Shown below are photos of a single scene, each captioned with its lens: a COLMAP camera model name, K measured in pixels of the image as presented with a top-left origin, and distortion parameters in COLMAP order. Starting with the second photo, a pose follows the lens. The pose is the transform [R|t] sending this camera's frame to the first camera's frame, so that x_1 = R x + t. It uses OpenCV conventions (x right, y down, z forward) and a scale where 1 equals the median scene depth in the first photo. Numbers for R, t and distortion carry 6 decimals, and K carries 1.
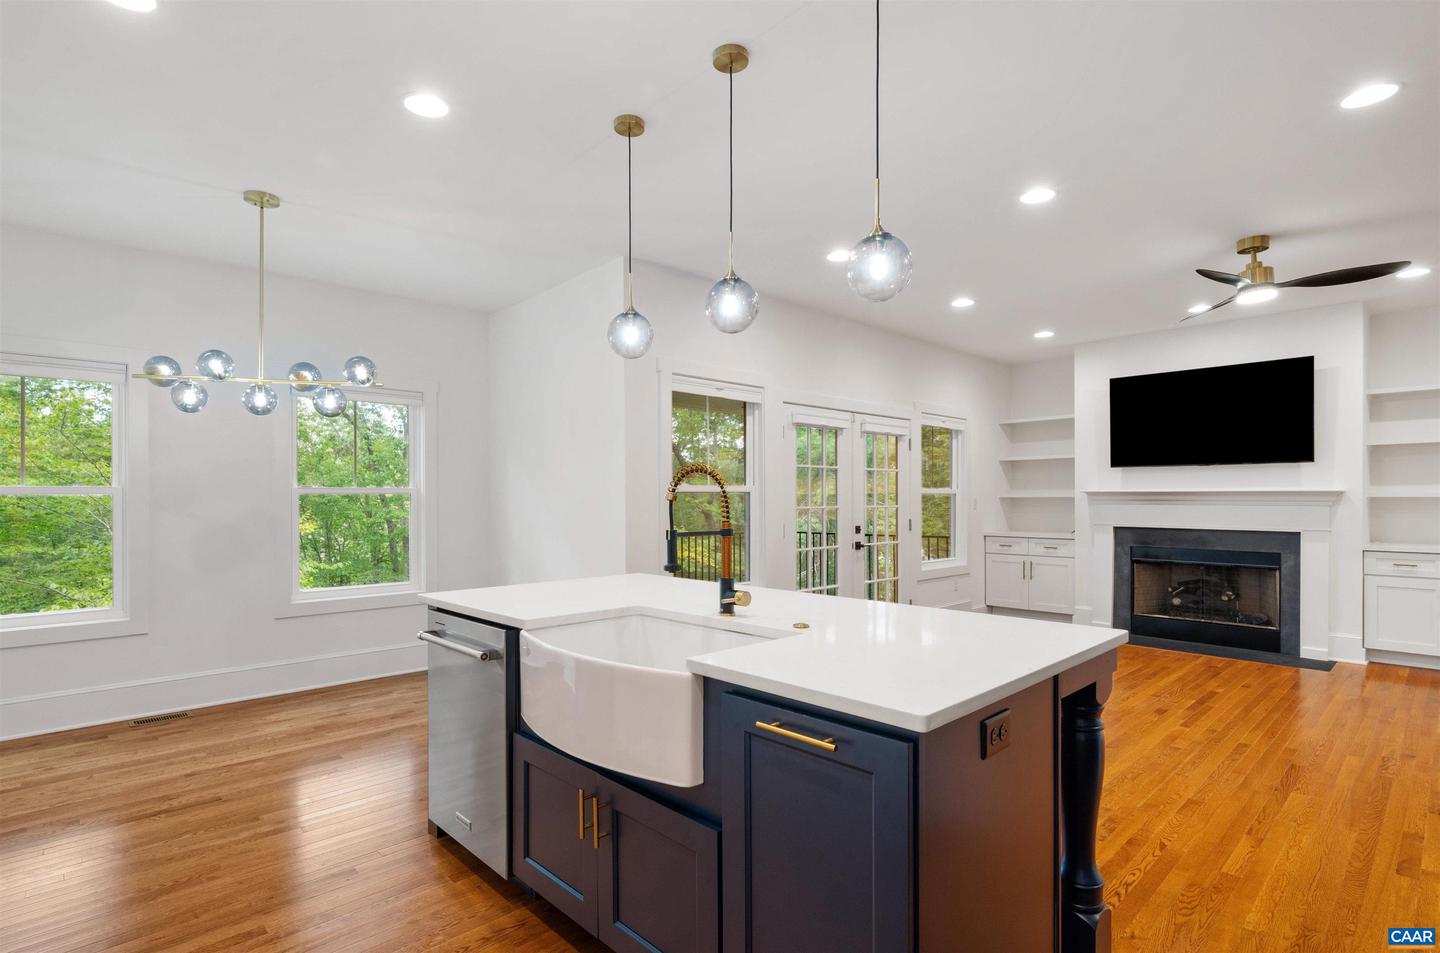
lens RADIAL K [[698.1, 0, 715.0], [0, 698.1, 499.4], [0, 0, 1]] dist [-0.000320, 0.000862]
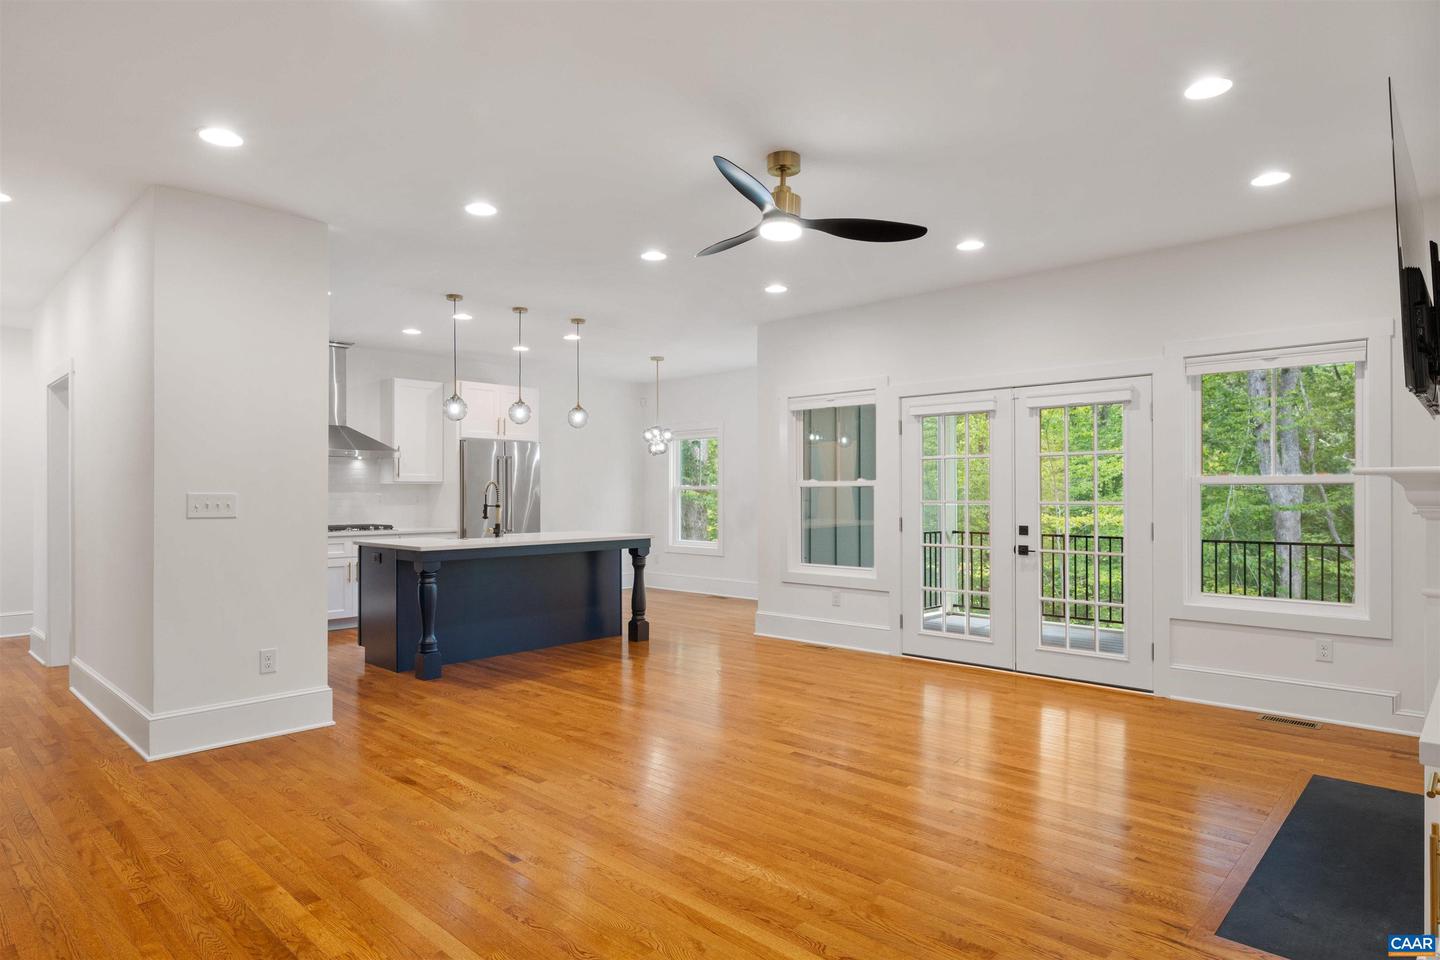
lens RADIAL K [[818.3, 0, 735.9], [0, 818.3, 502.0], [0, 0, 1]] dist [-0.006926, -0.001015]
pose [[0.078170, 0.017348, -0.996789, 1.193221], [0.002198, 0.999843, 0.017574, -0.007343], [0.996938, -0.003564, 0.078120, 0.629780]]
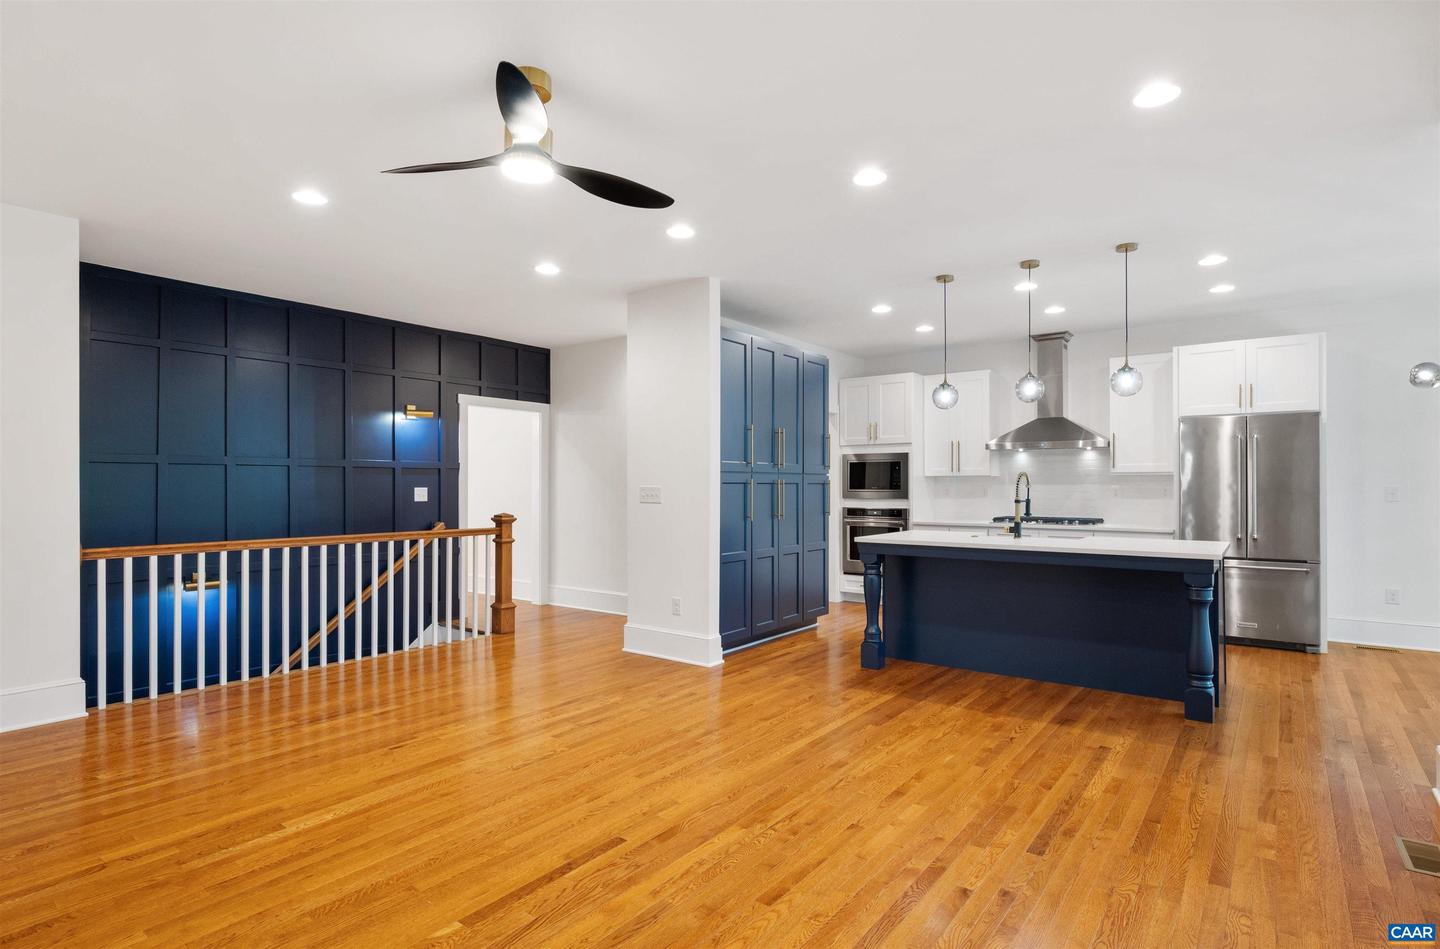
lens RADIAL K [[740.2, 0, 718.2], [0, 740.2, 469.9], [0, 0, 1]] dist [-0.006433, 0.000003]
pose [[-0.986042, 0.002296, -0.166481, 0.513653], [0.005924, 0.999756, -0.021294, -0.002193], [0.166392, -0.021983, -0.985815, 1.211282]]
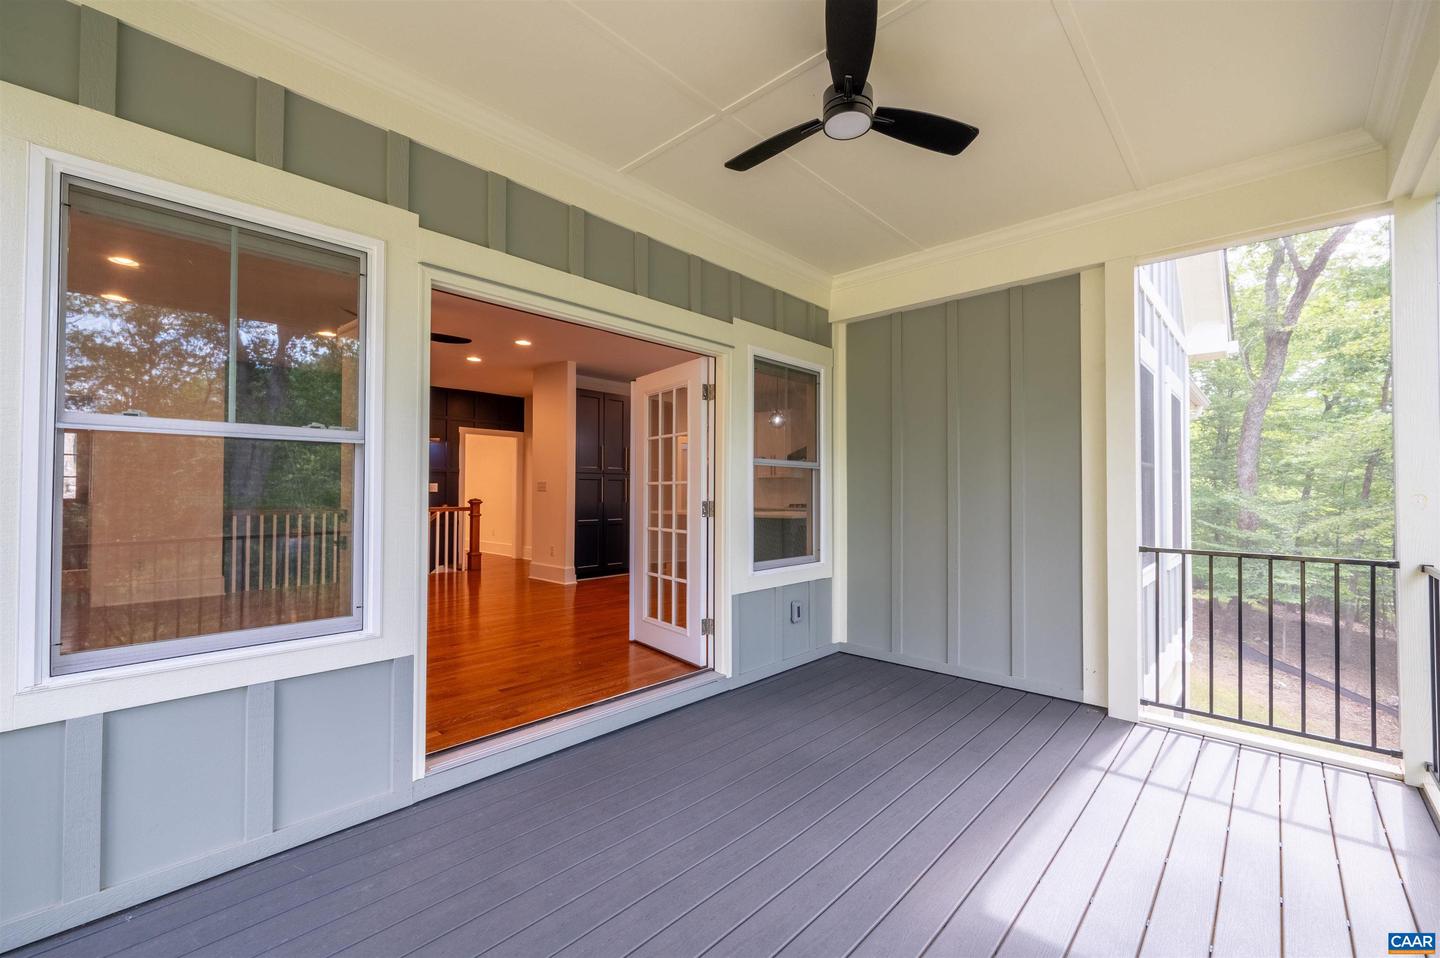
lens RADIAL K [[611.0, 0, 718.2], [0, 611.0, 475.9], [0, 0, 1]] dist [0.011548, 0.000017]
pose [[-0.998264, -0.002242, -0.058848, 0.118668], [-0.000687, 0.999650, -0.026433, 0.021657], [0.058886, -0.026347, -0.997917, 1.643771]]
